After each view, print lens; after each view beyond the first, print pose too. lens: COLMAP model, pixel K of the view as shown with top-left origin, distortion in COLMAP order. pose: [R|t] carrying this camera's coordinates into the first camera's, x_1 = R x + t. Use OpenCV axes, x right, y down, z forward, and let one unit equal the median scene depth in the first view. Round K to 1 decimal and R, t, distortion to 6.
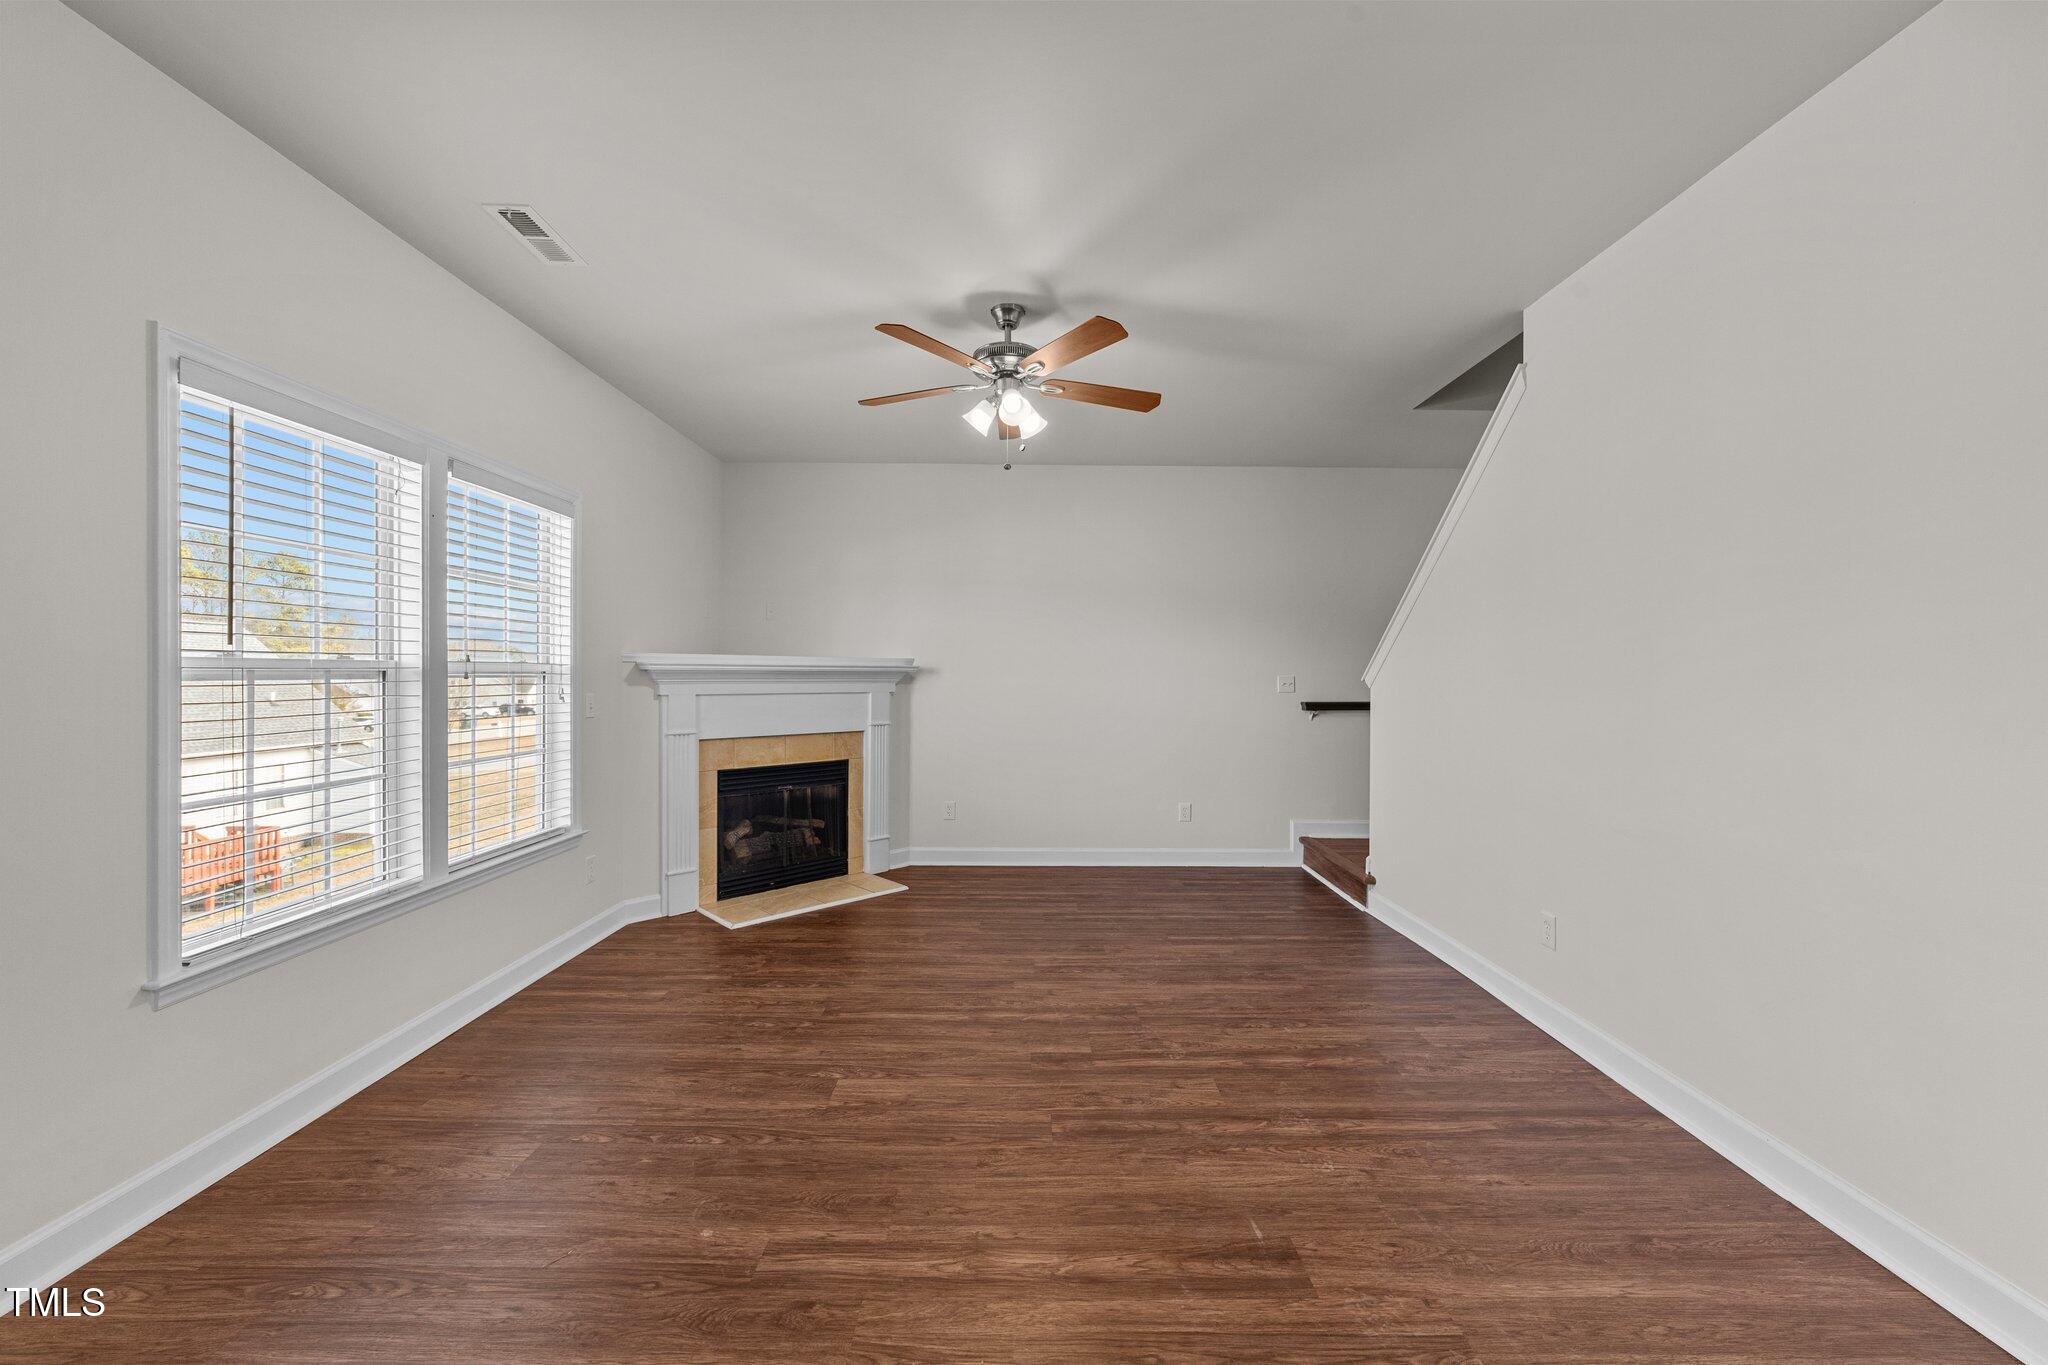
lens RADIAL K [[775.5, 0, 1024.0], [0, 775.5, 682.5], [0, 0, 1]] dist [-0.020000, 0.008729]
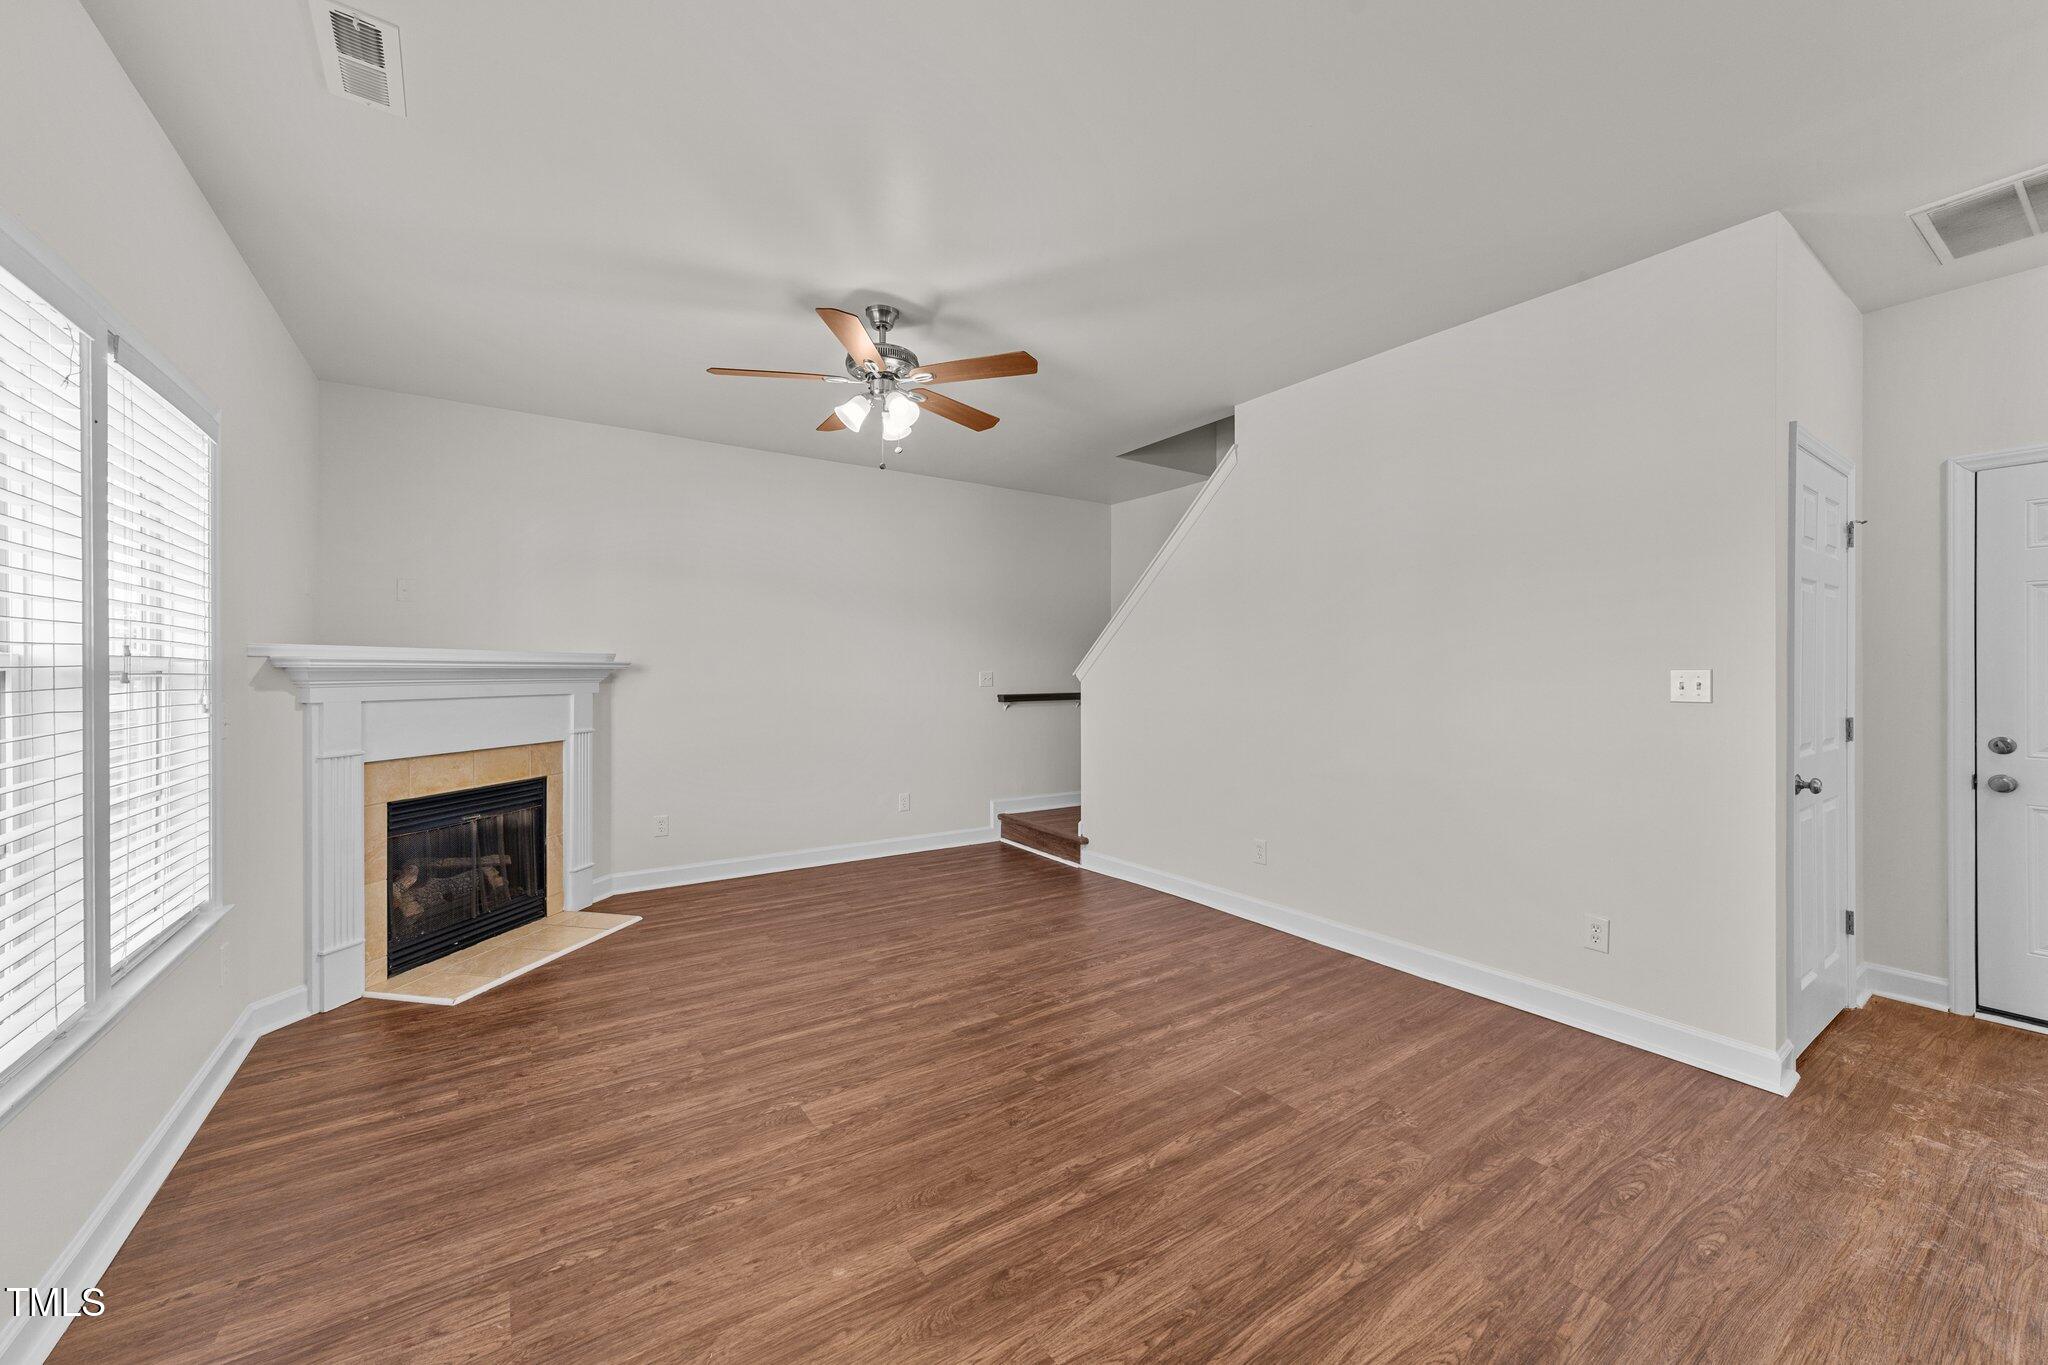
lens RADIAL K [[782.9, 0, 1027.8], [0, 782.9, 677.2], [0, 0, 1]] dist [-0.021235, 0.009837]
pose [[0.827439, -0.008786, 0.561487, -0.378882], [0.009280, 0.999955, 0.001972, -0.003570], [-0.561479, 0.003579, 0.827483, 0.044467]]
